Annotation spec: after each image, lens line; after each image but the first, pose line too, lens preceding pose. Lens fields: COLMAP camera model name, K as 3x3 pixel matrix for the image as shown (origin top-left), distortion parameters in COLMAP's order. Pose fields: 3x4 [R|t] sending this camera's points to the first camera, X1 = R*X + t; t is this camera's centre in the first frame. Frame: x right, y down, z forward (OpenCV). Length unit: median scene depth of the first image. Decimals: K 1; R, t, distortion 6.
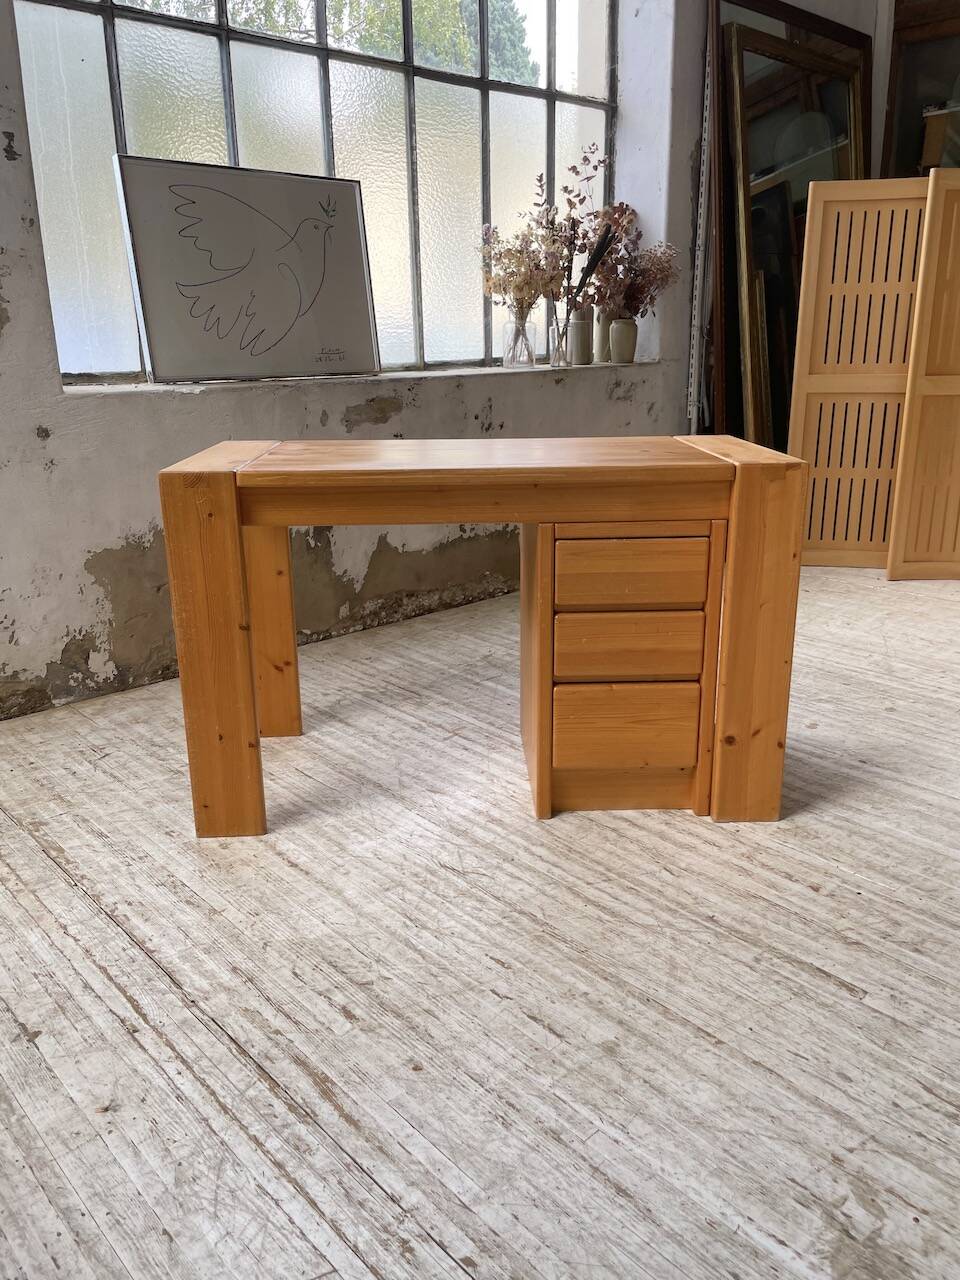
lens RADIAL K [[973.5, 0, 494.3], [0, 973.5, 630.2], [0, 0, 1]] dist [0.083100, -0.118070]
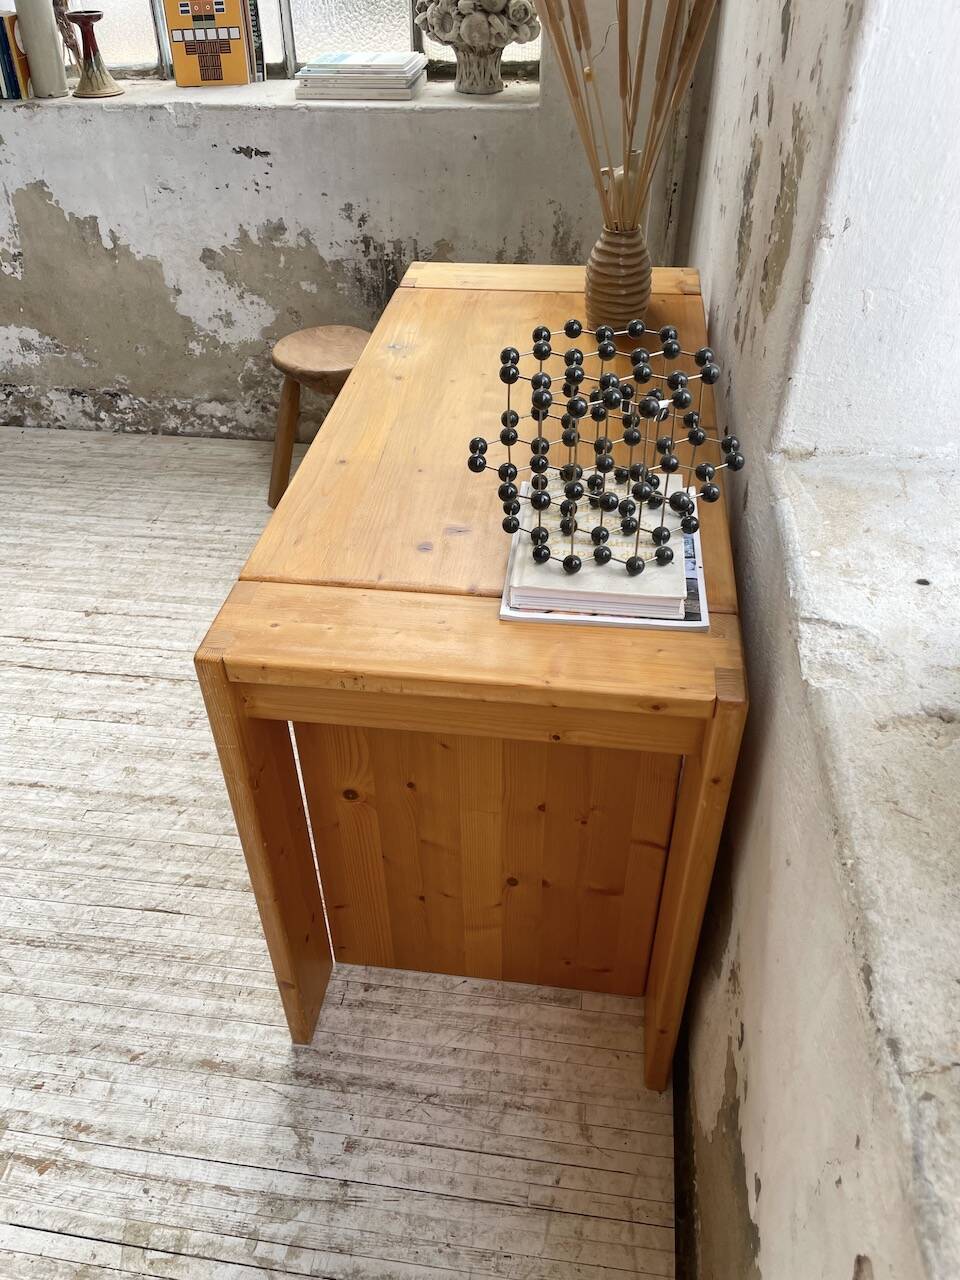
lens RADIAL K [[974.7, 0, 470.9], [0, 974.7, 640.9], [0, 0, 1]] dist [0.083076, -0.119604]
pose [[-0.776493, 0.412529, -0.476319, -0.123347], [-0.159573, 0.602535, 0.781977, -0.634310], [0.609586, 0.683207, -0.402035, 1.444765]]
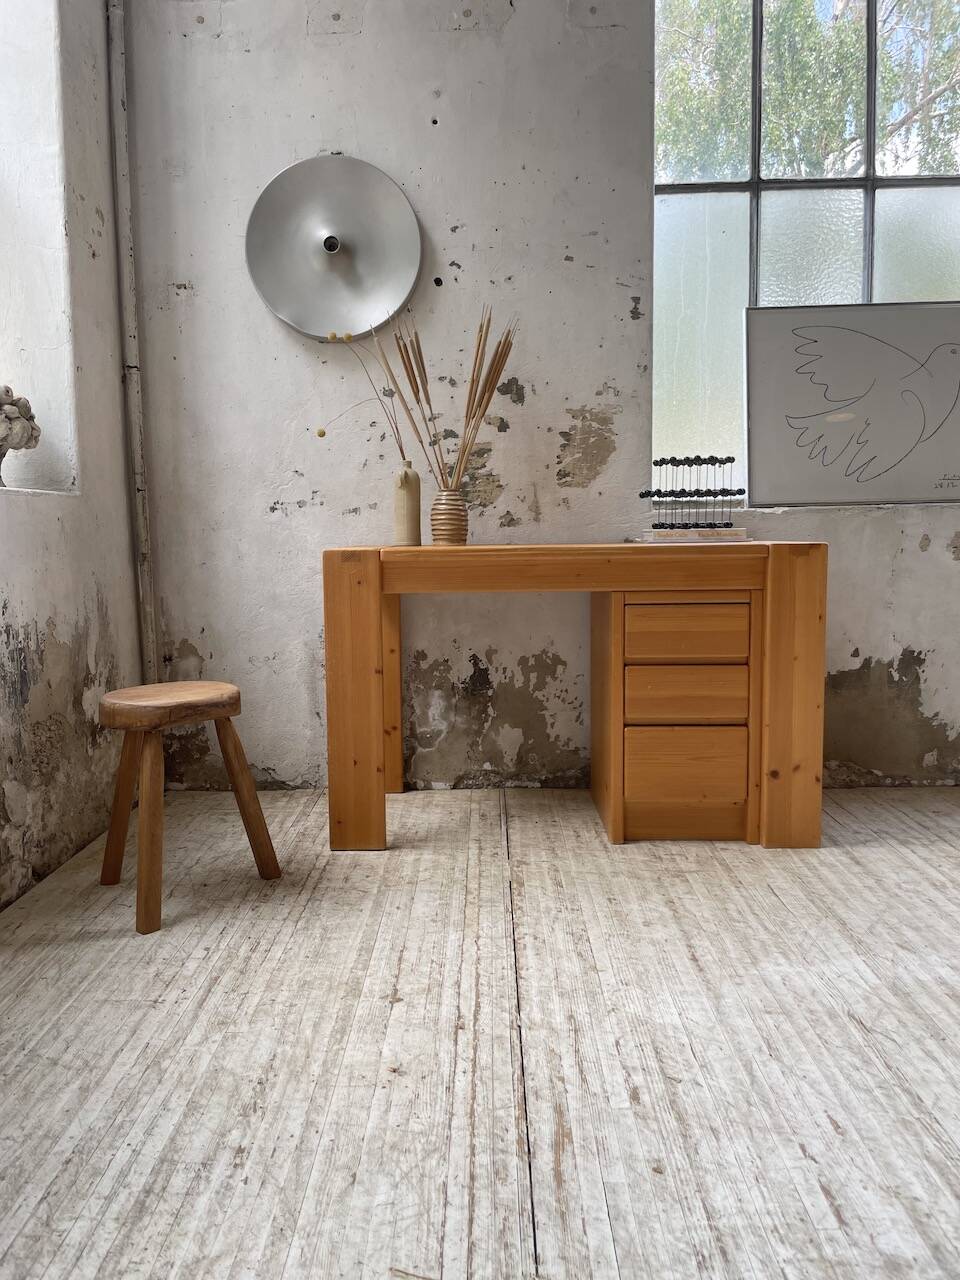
lens RADIAL K [[973.5, 0, 465.5], [0, 973.5, 625.2], [0, 0, 1]] dist [0.083100, -0.118070]
pose [[0.716025, 0.063502, -0.695181, 0.252650], [-0.194177, 0.974670, -0.110967, 0.069065], [0.670525, 0.214443, 0.710219, 0.106429]]
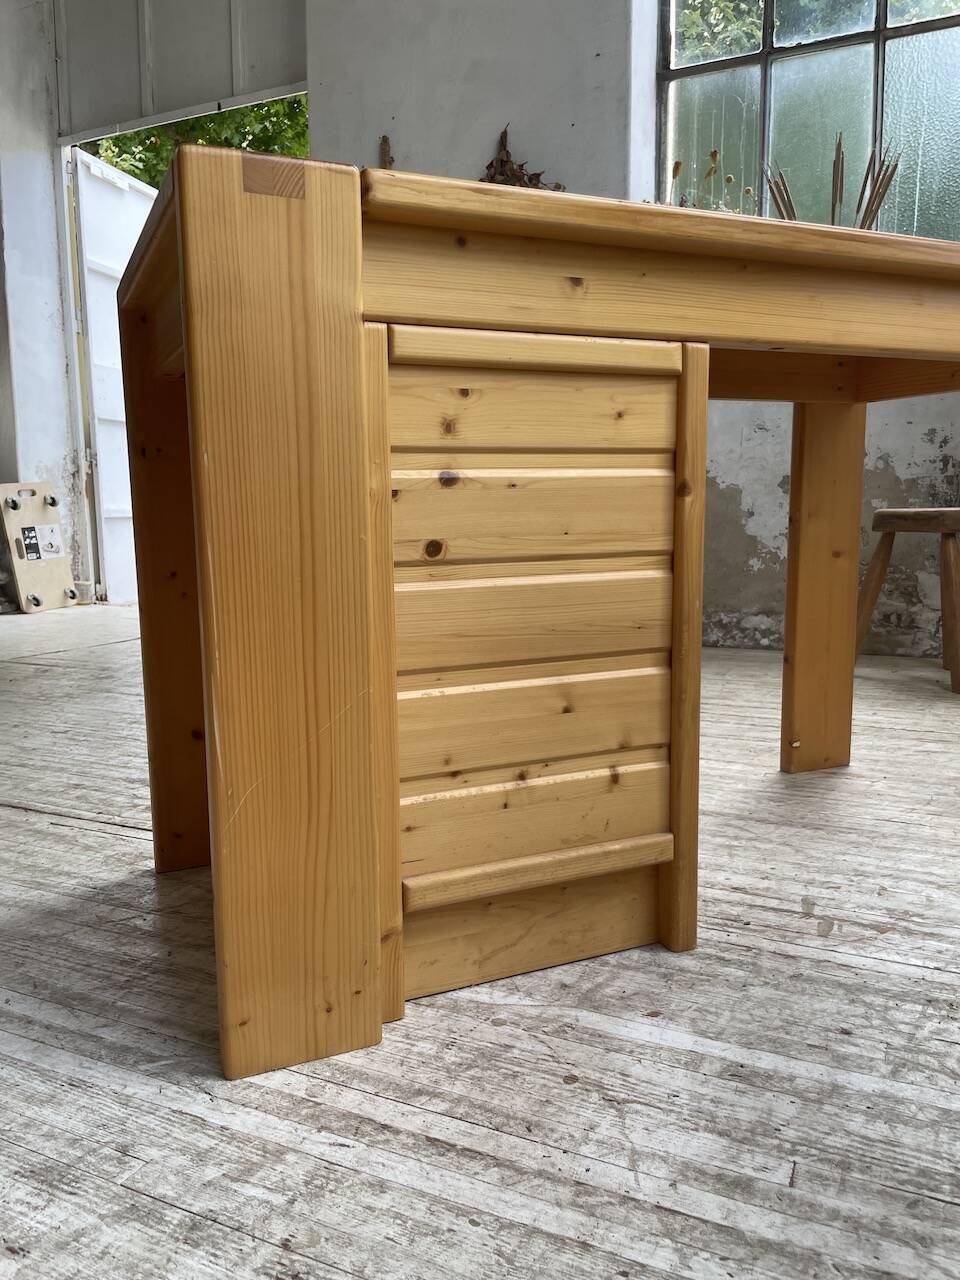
lens RADIAL K [[974.7, 0, 472.0], [0, 974.7, 648.3], [0, 0, 1]] dist [0.083076, -0.119604]
pose [[-0.930363, 0.074293, -0.359034, 0.318561], [-0.085589, 0.908191, 0.409712, -0.218934], [0.356510, 0.411911, -0.838588, 1.559387]]
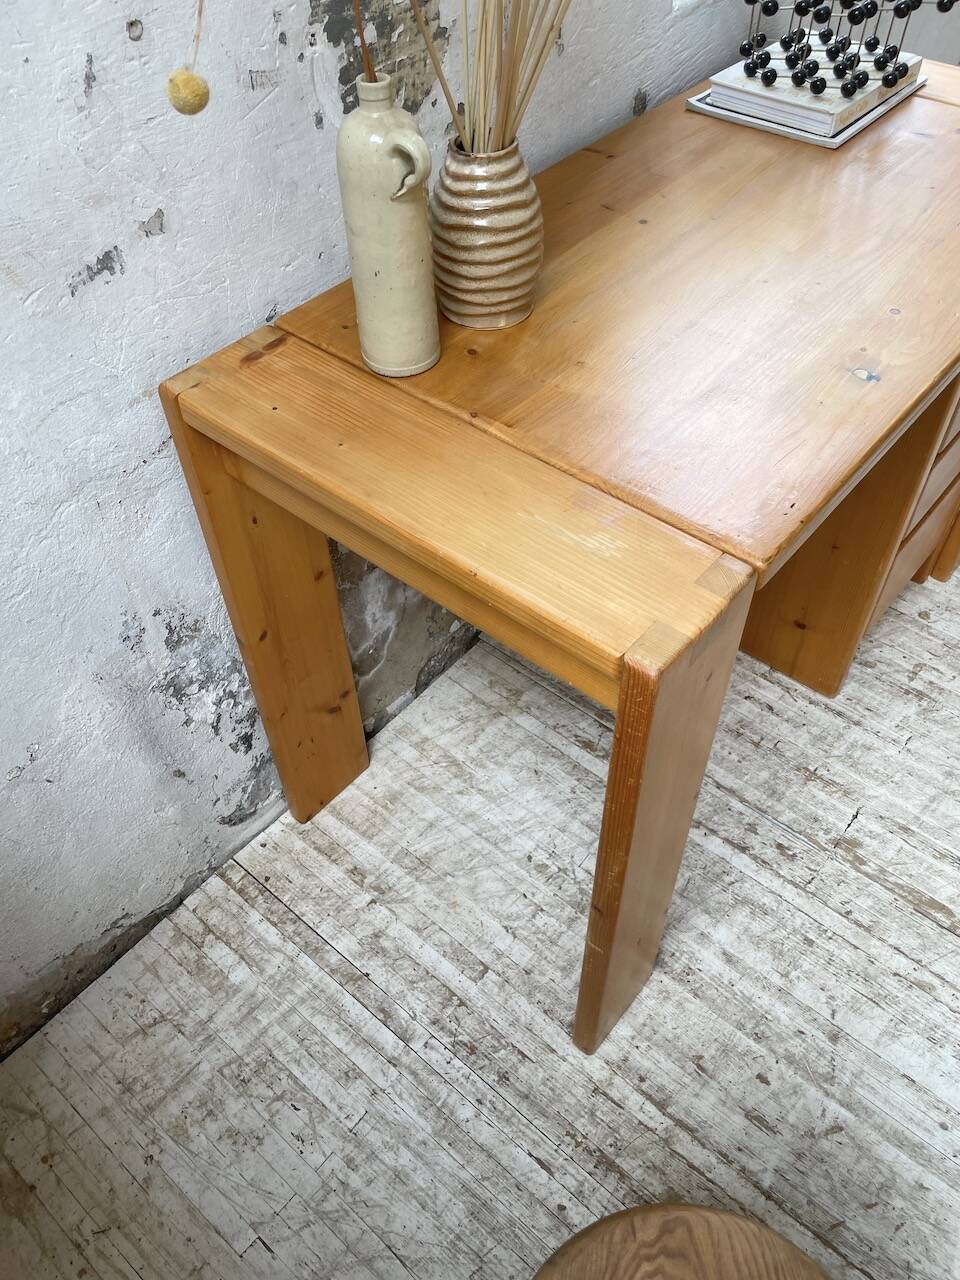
lens RADIAL K [[974.7, 0, 490.6], [0, 974.7, 644.3], [0, 0, 1]] dist [0.083076, -0.119604]
pose [[0.992470, -0.097779, 0.073775, -0.750497], [0.044245, 0.847810, 0.528452, -0.295697], [-0.114219, -0.521208, 0.845752, 0.527917]]
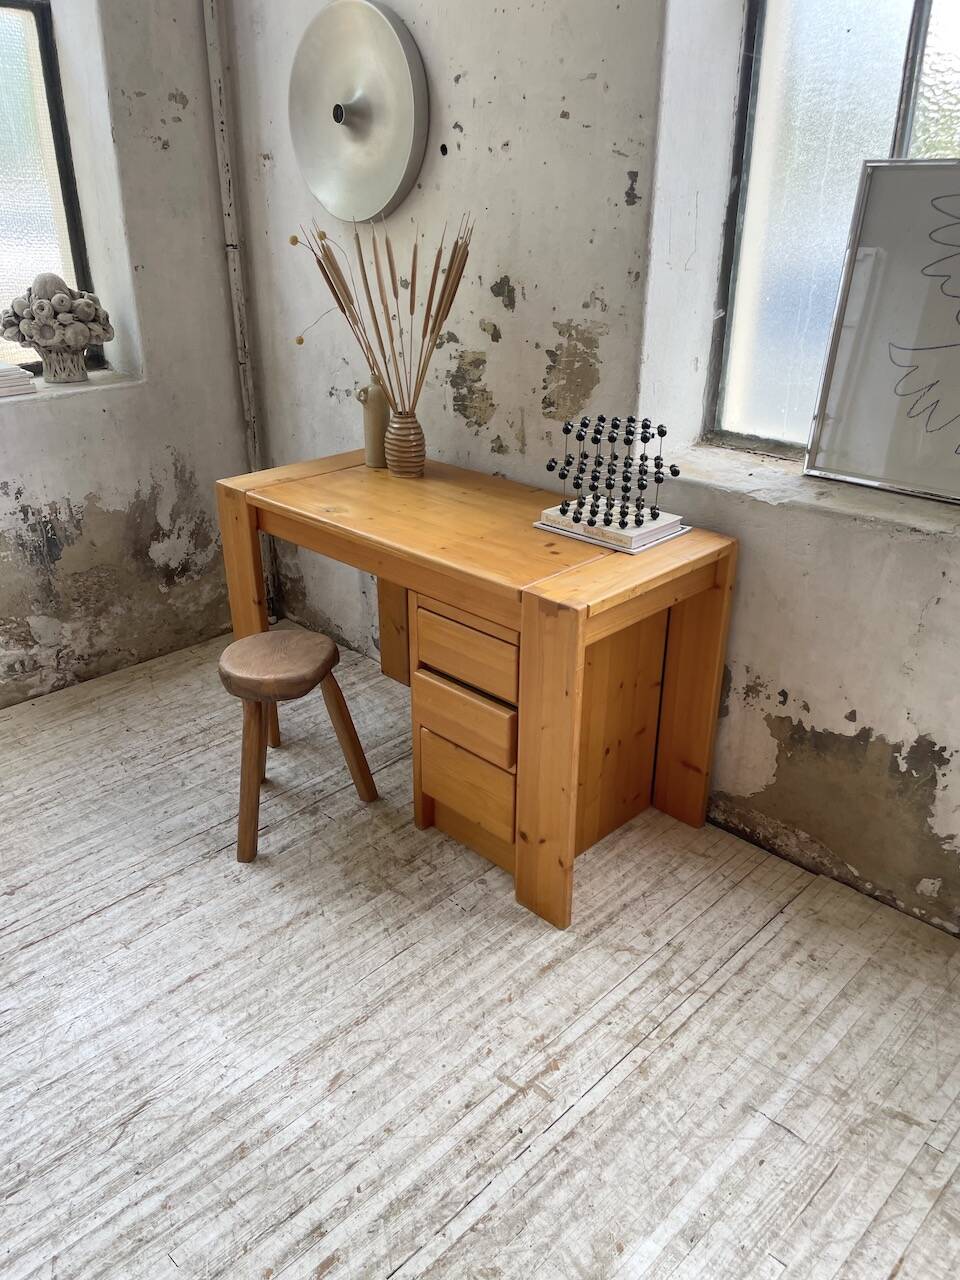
lens RADIAL K [[973.5, 0, 466.7], [0, 973.5, 648.5], [0, 0, 1]] dist [0.083100, -0.118070]
pose [[0.033641, 0.433108, -0.900714, 0.542038], [-0.285478, 0.867841, 0.406638, -0.522370], [0.957795, 0.243454, 0.152838, 0.956812]]
